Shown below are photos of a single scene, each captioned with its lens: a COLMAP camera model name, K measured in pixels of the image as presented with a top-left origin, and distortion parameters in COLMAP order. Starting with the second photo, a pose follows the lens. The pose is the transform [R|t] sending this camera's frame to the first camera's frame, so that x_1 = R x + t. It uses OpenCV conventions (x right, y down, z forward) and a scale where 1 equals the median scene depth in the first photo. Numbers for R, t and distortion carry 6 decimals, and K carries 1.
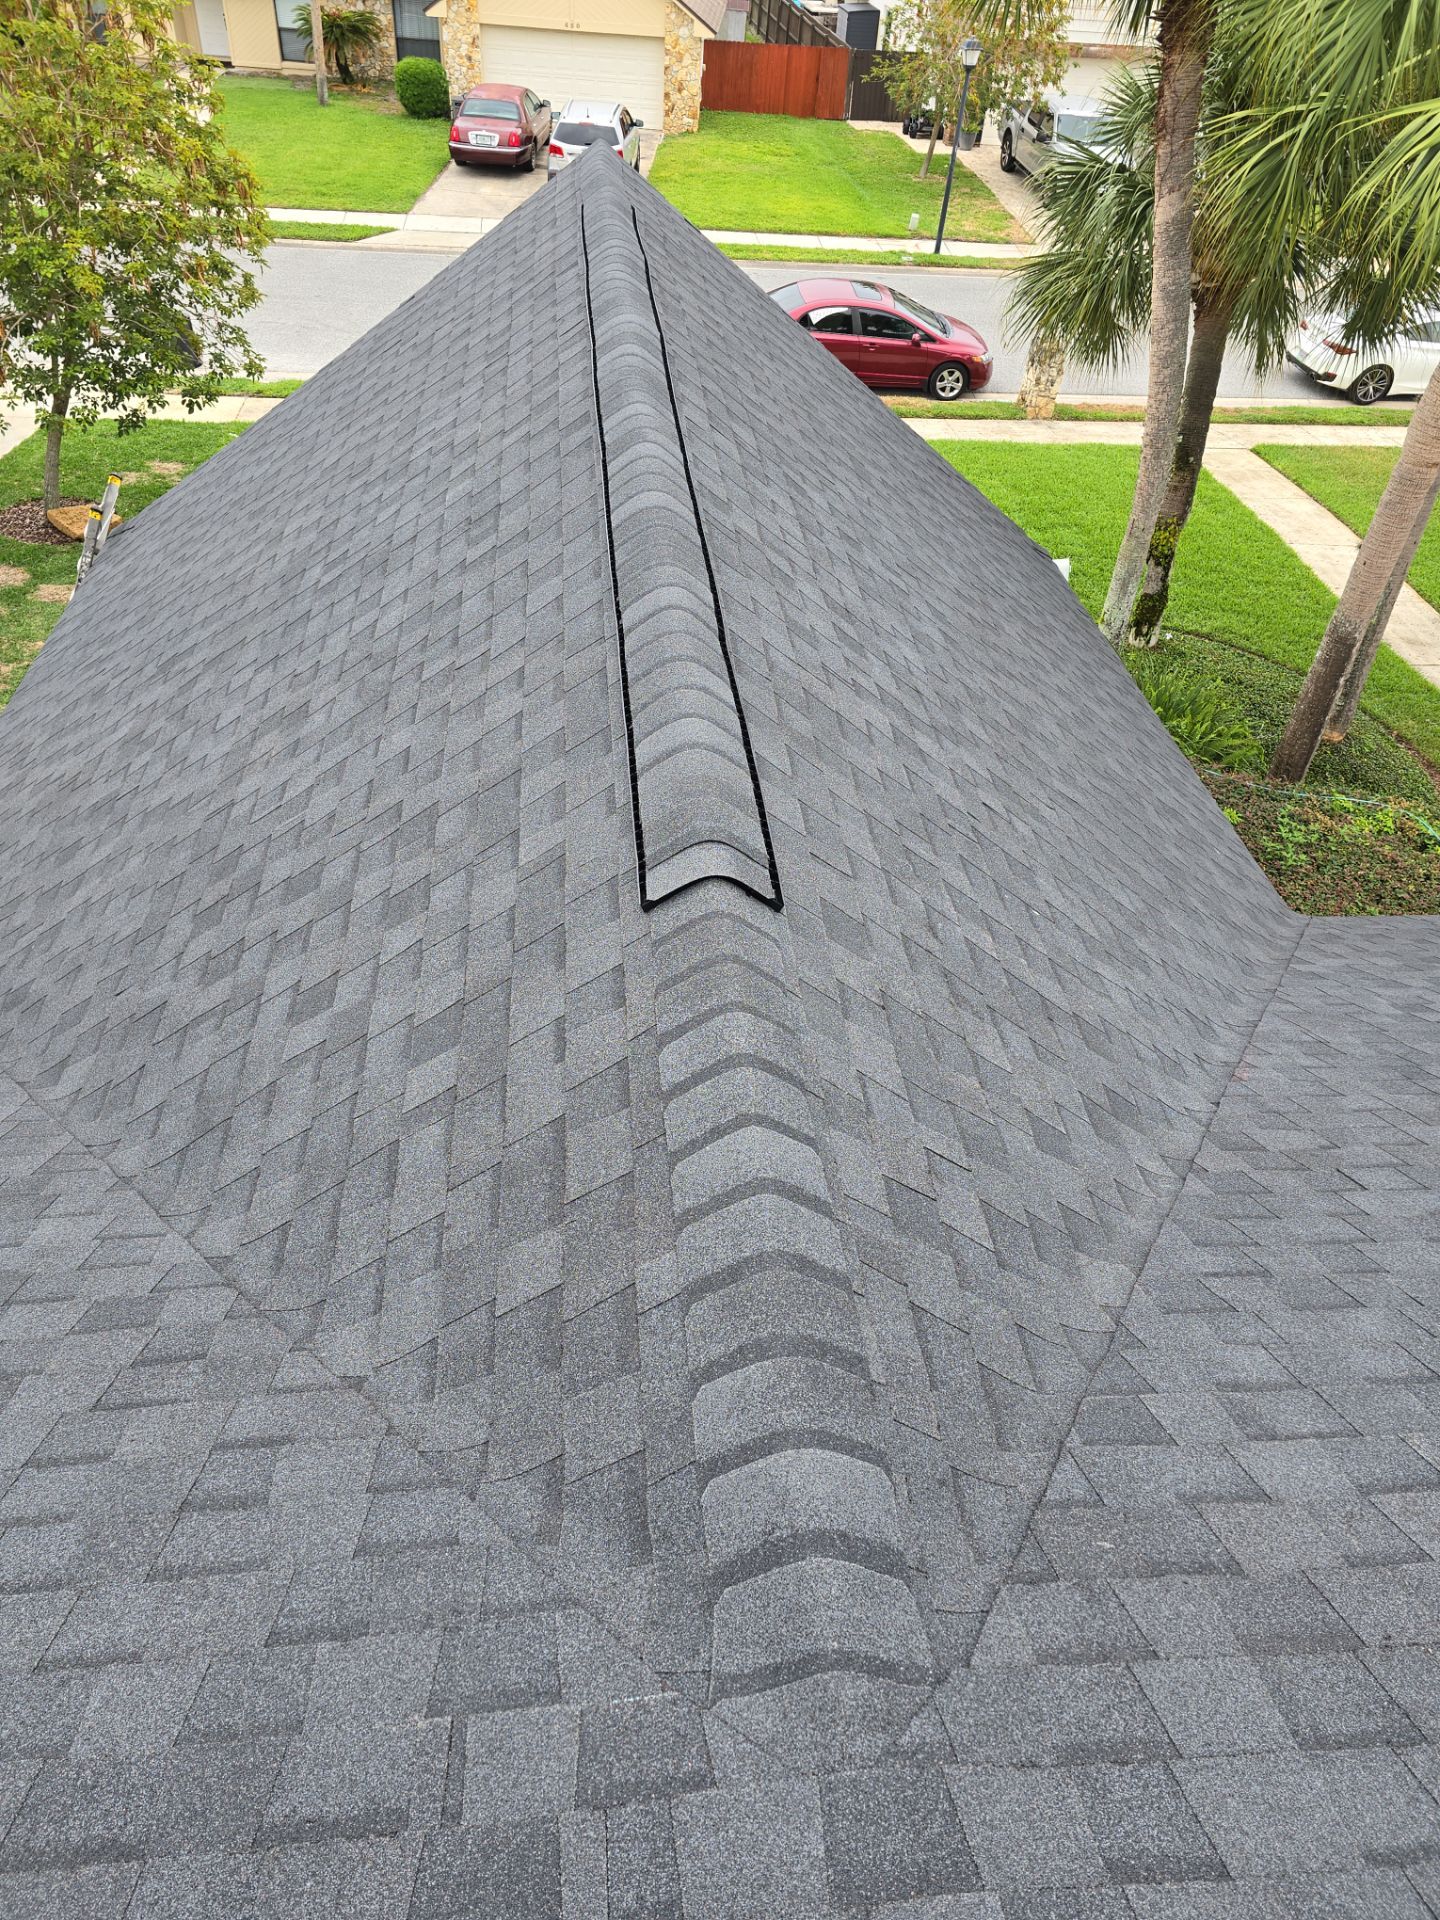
lens RADIAL K [[1285.3, 0, 703.4], [0, 1285.3, 961.9], [0, 0, 1]] dist [0.064014, -0.057089]
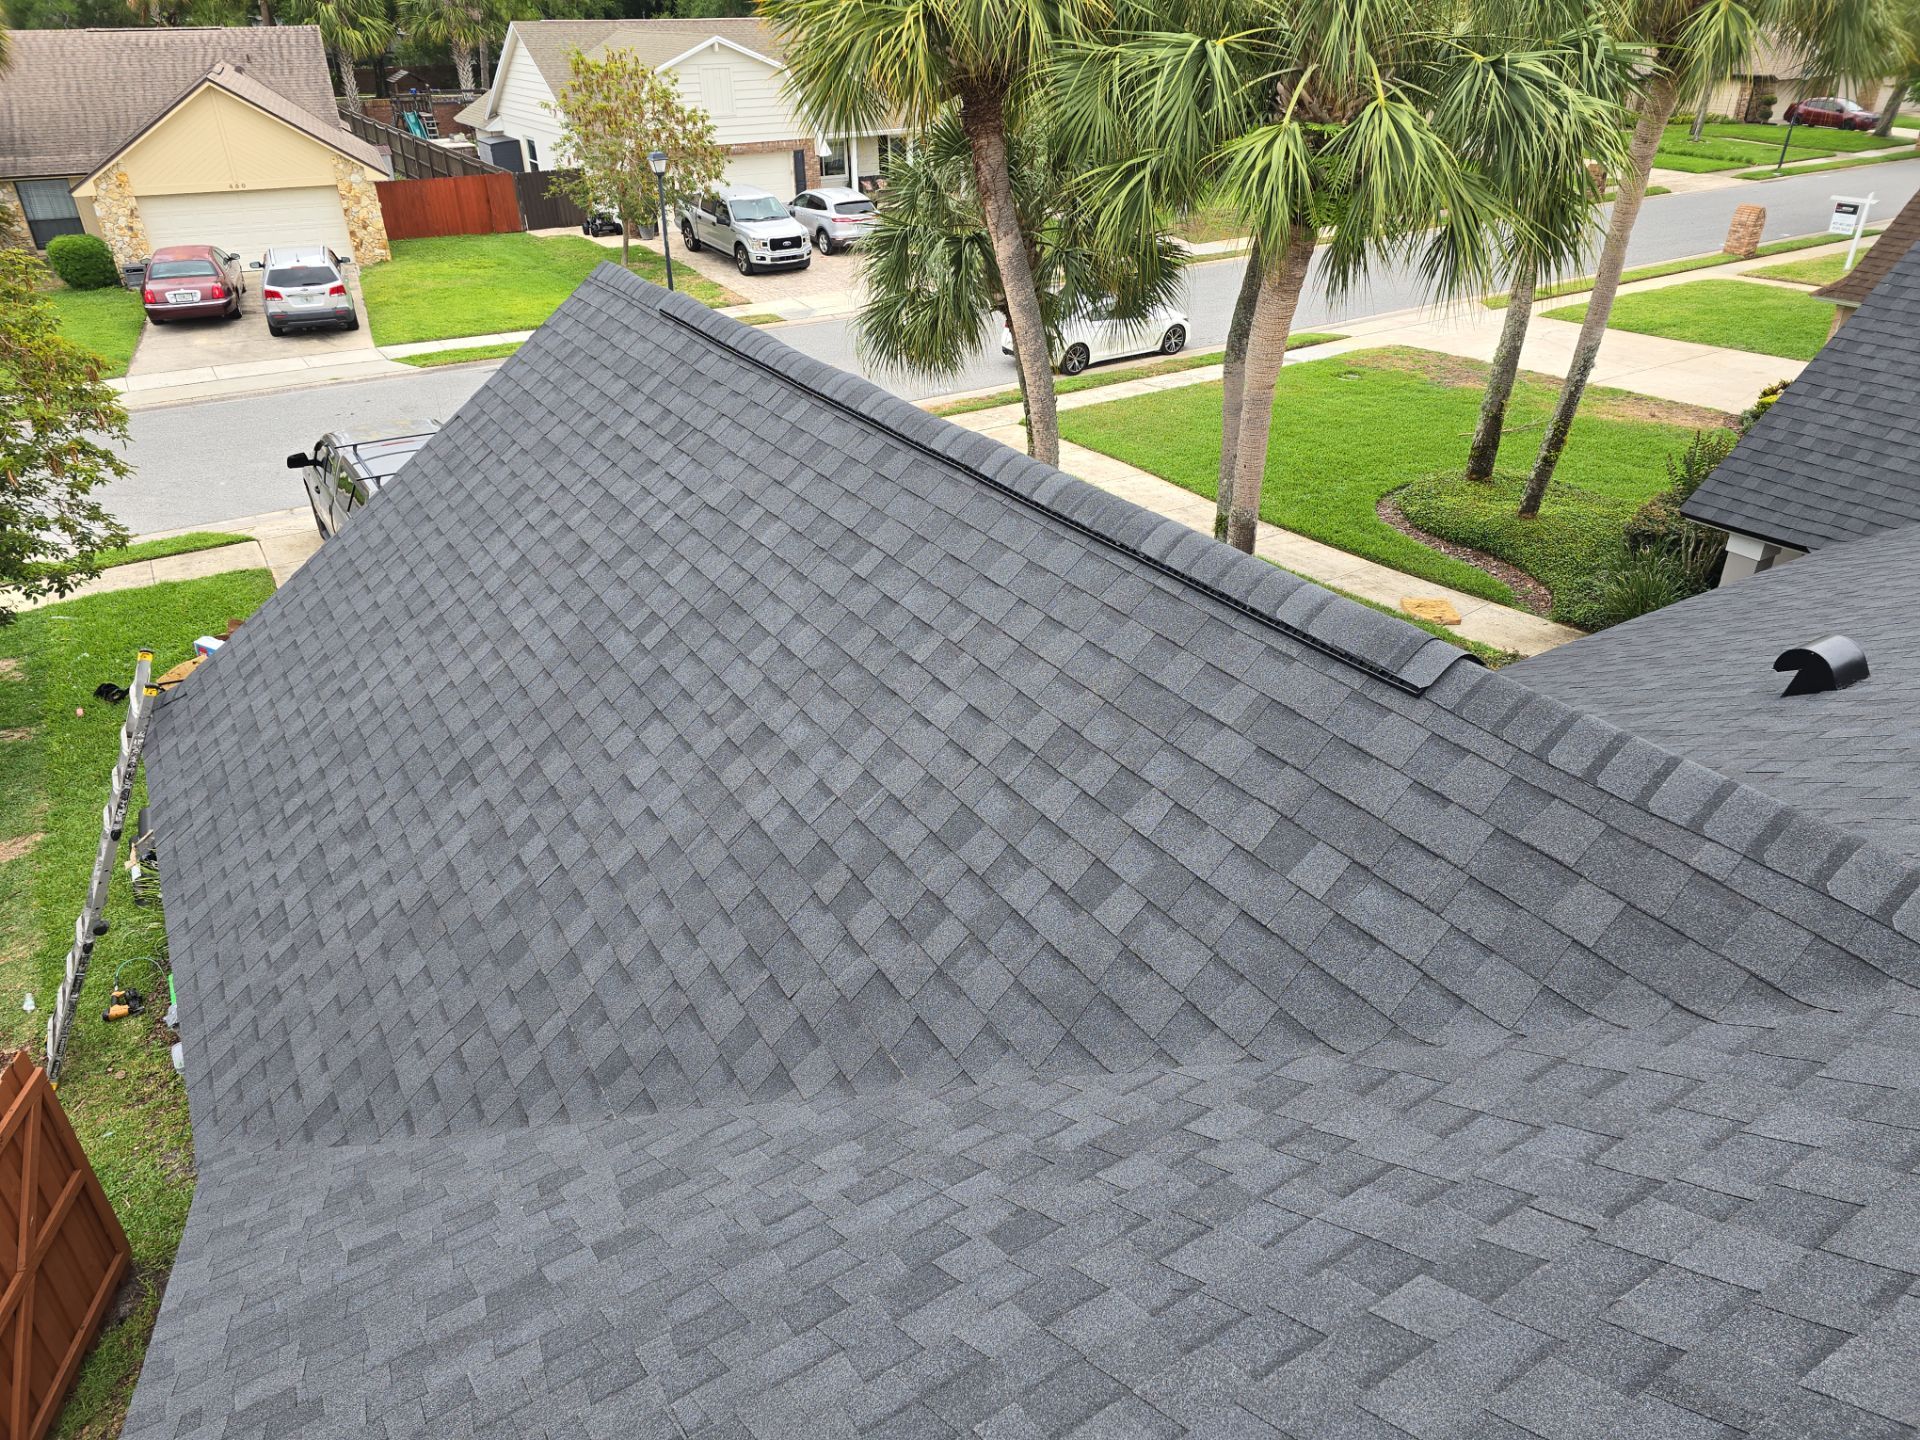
lens RADIAL K [[1285.3, 0, 952.8], [0, 1285.3, 719.5], [0, 0, 1]] dist [0.064014, -0.057089]
pose [[0.893446, -0.276218, 0.354200, -0.351329], [0.340515, 0.930775, -0.133073, -0.000727], [-0.292923, 0.239504, 0.925653, -0.050466]]
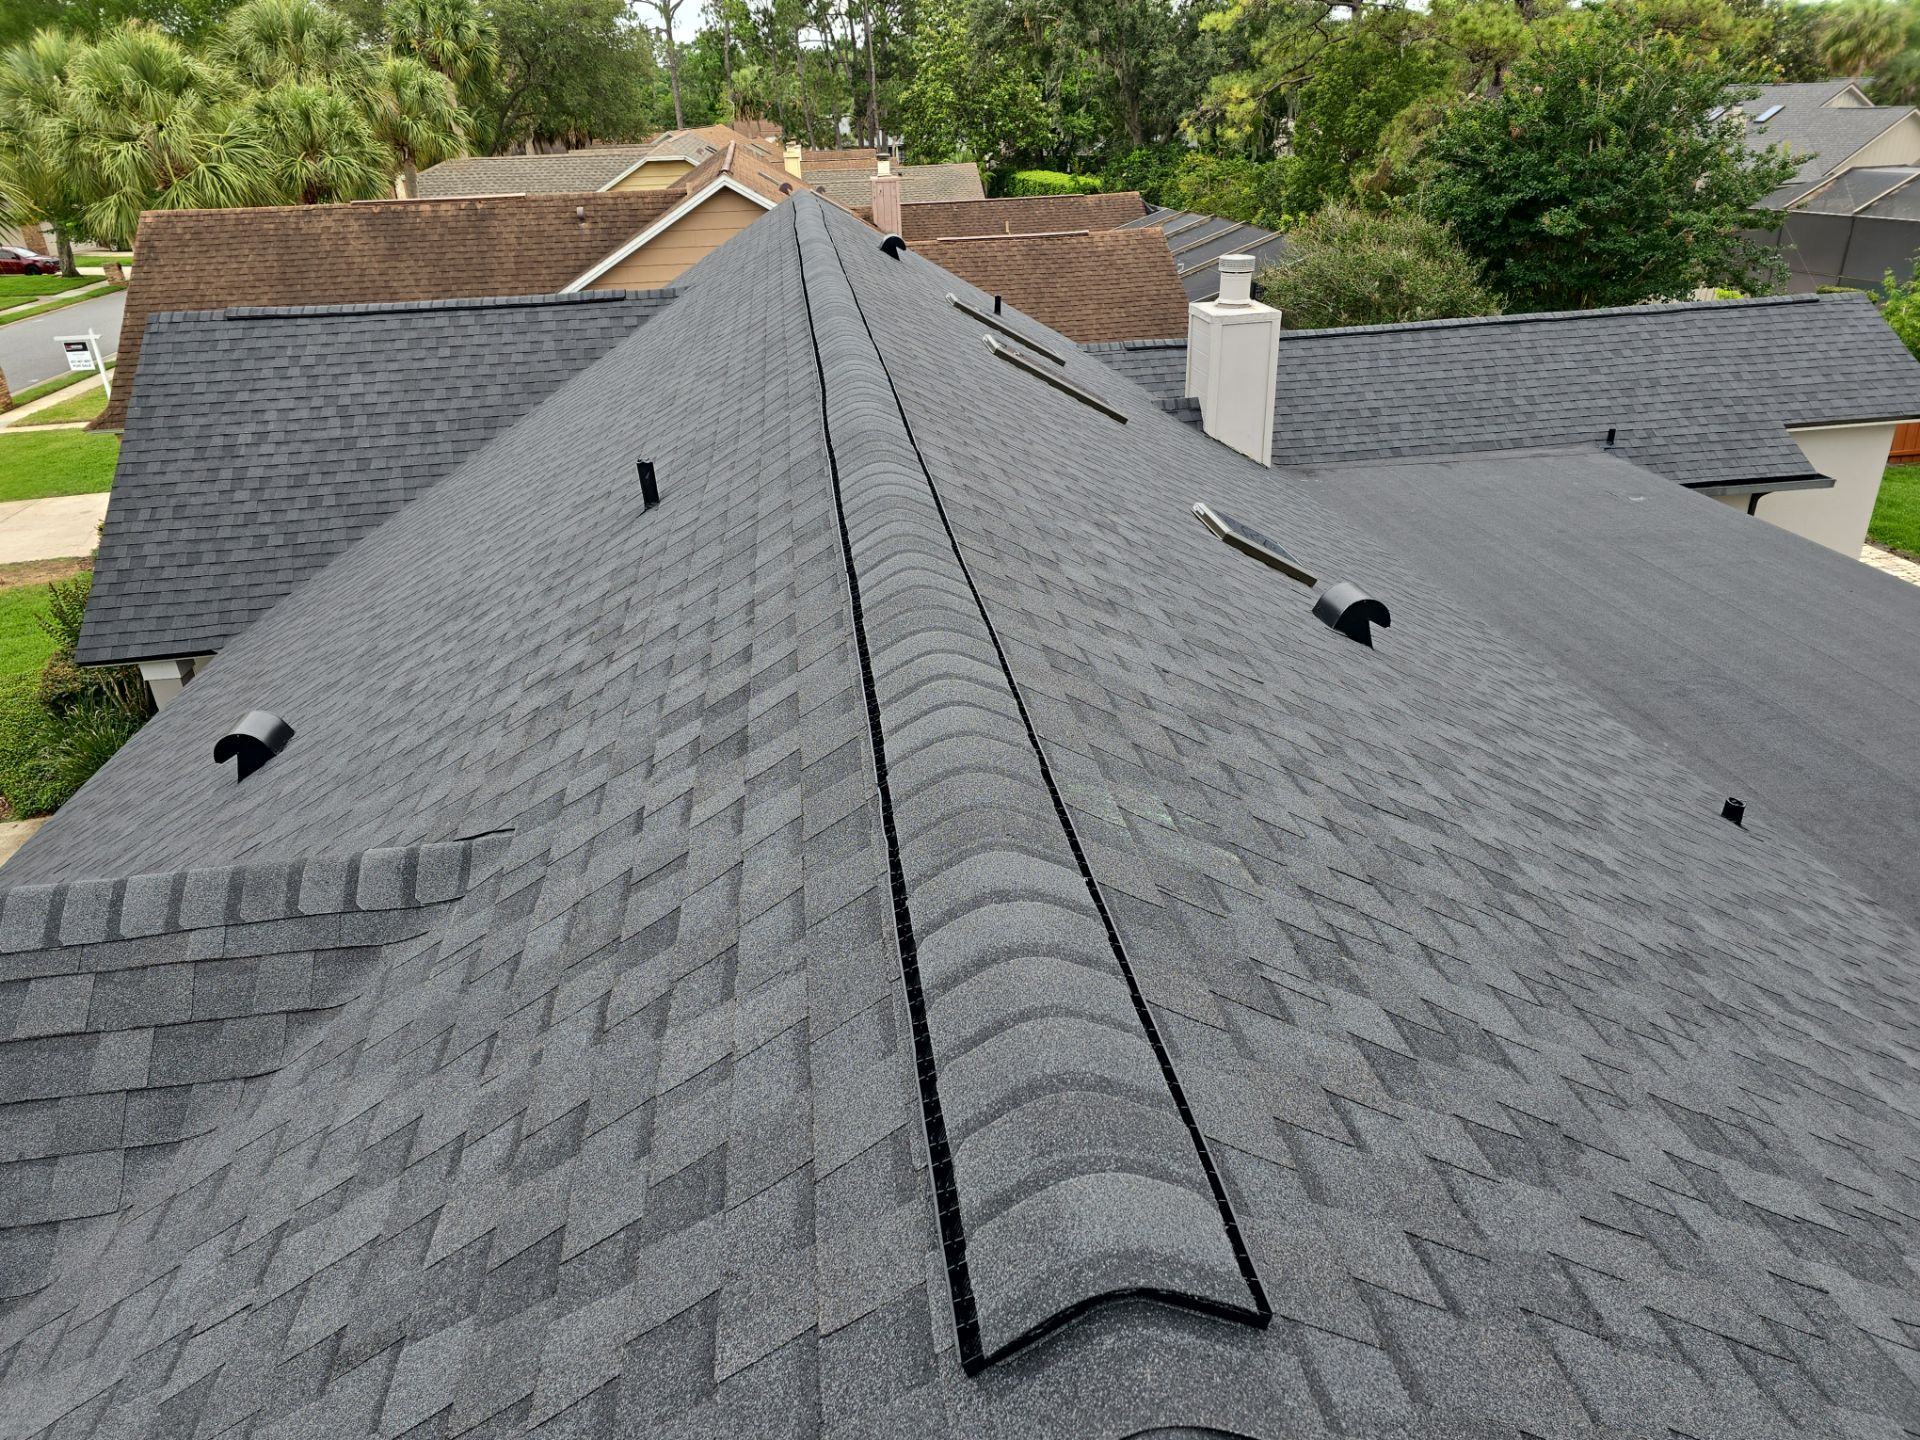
lens RADIAL K [[1285.3, 0, 990.0], [0, 1285.3, 714.0], [0, 0, 1]] dist [0.064014, -0.057089]
pose [[-0.057360, -0.478887, 0.876001, -0.360654], [0.679577, 0.624056, 0.385654, 0.029216], [-0.731358, 0.617431, 0.289644, -0.091368]]
